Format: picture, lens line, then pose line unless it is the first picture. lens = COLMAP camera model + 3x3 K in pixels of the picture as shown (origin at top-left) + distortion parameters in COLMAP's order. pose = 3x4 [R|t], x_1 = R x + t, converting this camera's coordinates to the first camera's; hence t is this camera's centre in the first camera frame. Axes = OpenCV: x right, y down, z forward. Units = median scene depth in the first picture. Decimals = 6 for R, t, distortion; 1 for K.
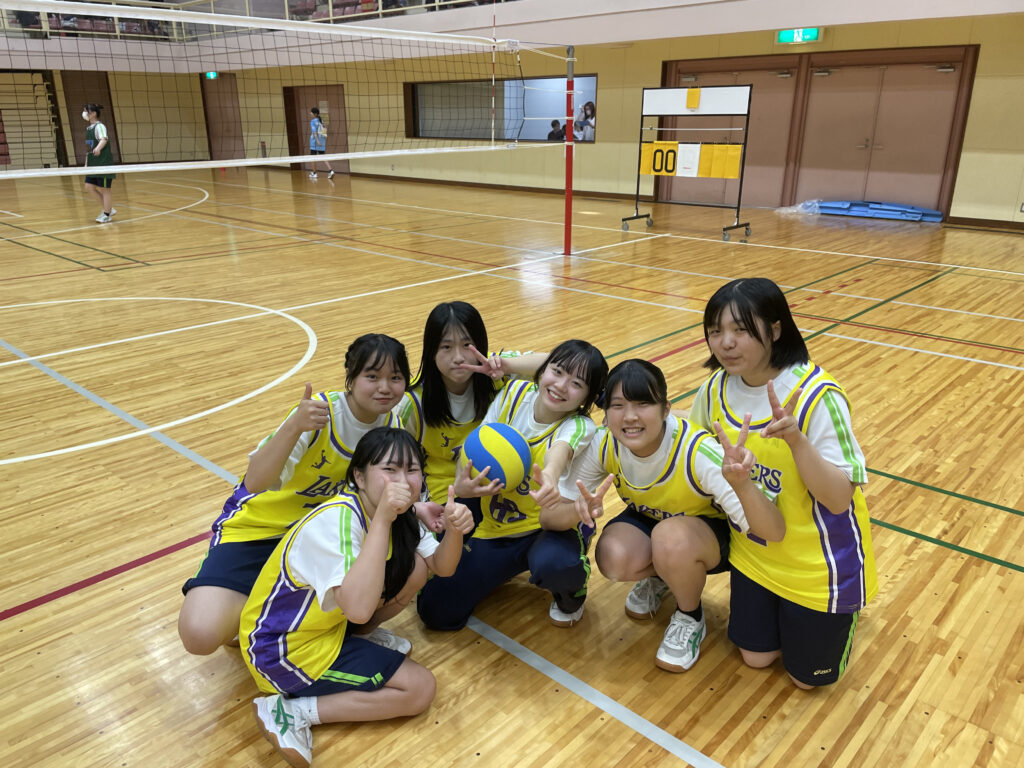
lens RADIAL K [[784.2, 0, 512.0], [0, 784.2, 384.0], [0, 0, 1]] dist [-0.002774, 0.090881]
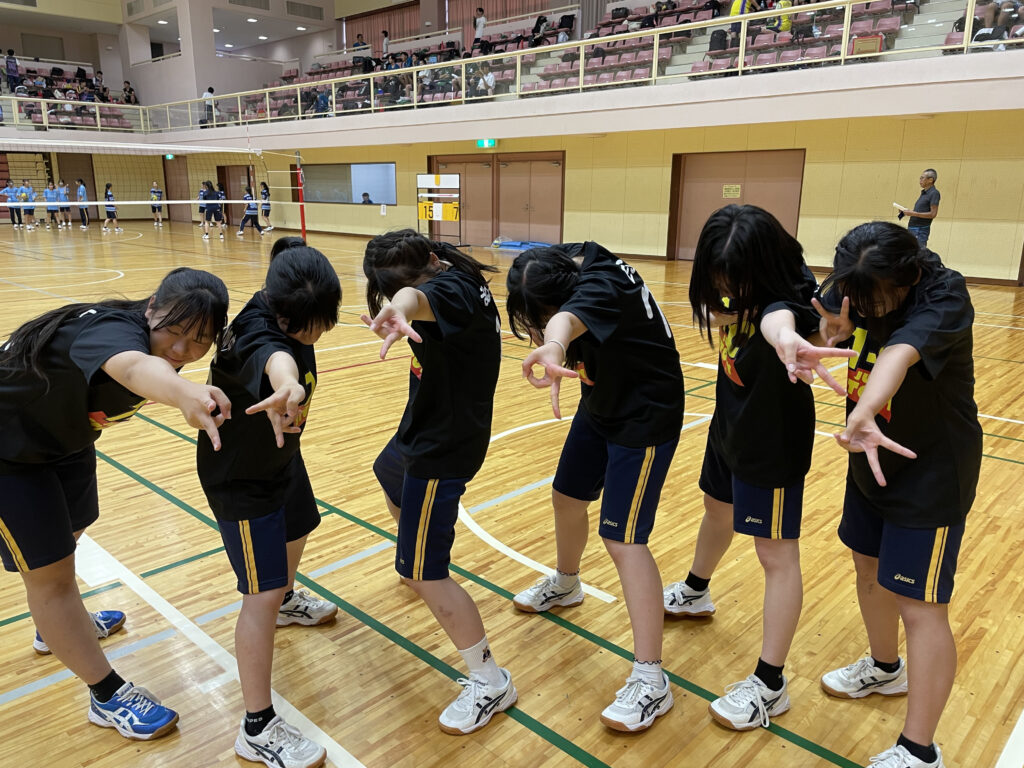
lens RADIAL K [[784.2, 0, 512.0], [0, 784.2, 384.0], [0, 0, 1]] dist [-0.002774, 0.090881]
pose [[0.999801, 0.019878, -0.001854, 0.304303], [-0.019965, 0.995152, -0.096302, 0.158592], [-0.000069, 0.096320, 0.995350, -0.426355]]
